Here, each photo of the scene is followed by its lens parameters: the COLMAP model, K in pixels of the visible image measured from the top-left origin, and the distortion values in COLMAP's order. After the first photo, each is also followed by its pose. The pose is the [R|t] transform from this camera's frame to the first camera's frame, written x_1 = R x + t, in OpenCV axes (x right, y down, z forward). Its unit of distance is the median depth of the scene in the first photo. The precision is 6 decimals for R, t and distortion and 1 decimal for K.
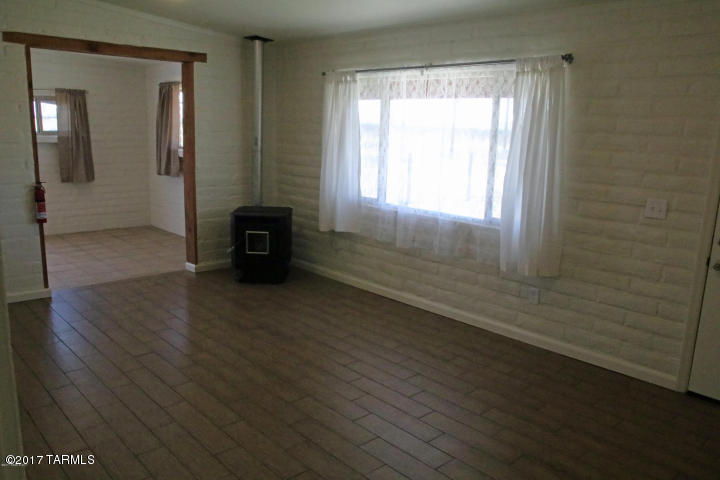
lens RADIAL K [[561.5, 0, 360.0], [0, 561.5, 240.0], [0, 0, 1]] dist [-0.139719, 0.130215]
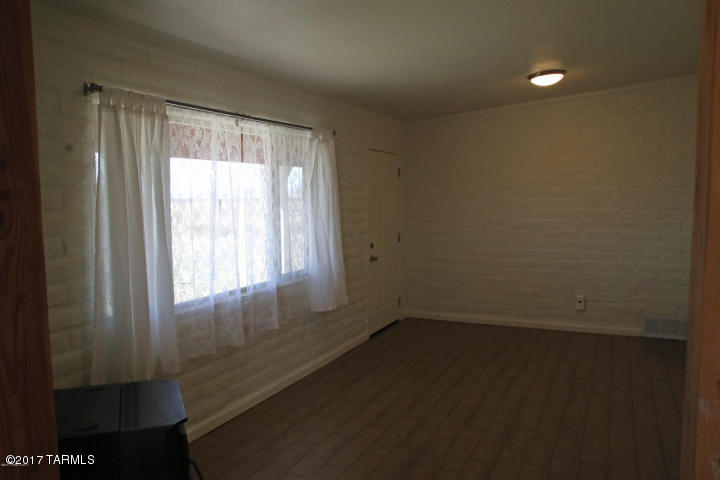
lens RADIAL K [[561.5, 0, 360.0], [0, 561.5, 240.0], [0, 0, 1]] dist [-0.139719, 0.130215]
pose [[-0.371071, -0.107912, 0.922313, -0.727008], [0.176727, 0.966865, 0.184227, -0.255665], [-0.911633, 0.231359, -0.339704, 1.159212]]
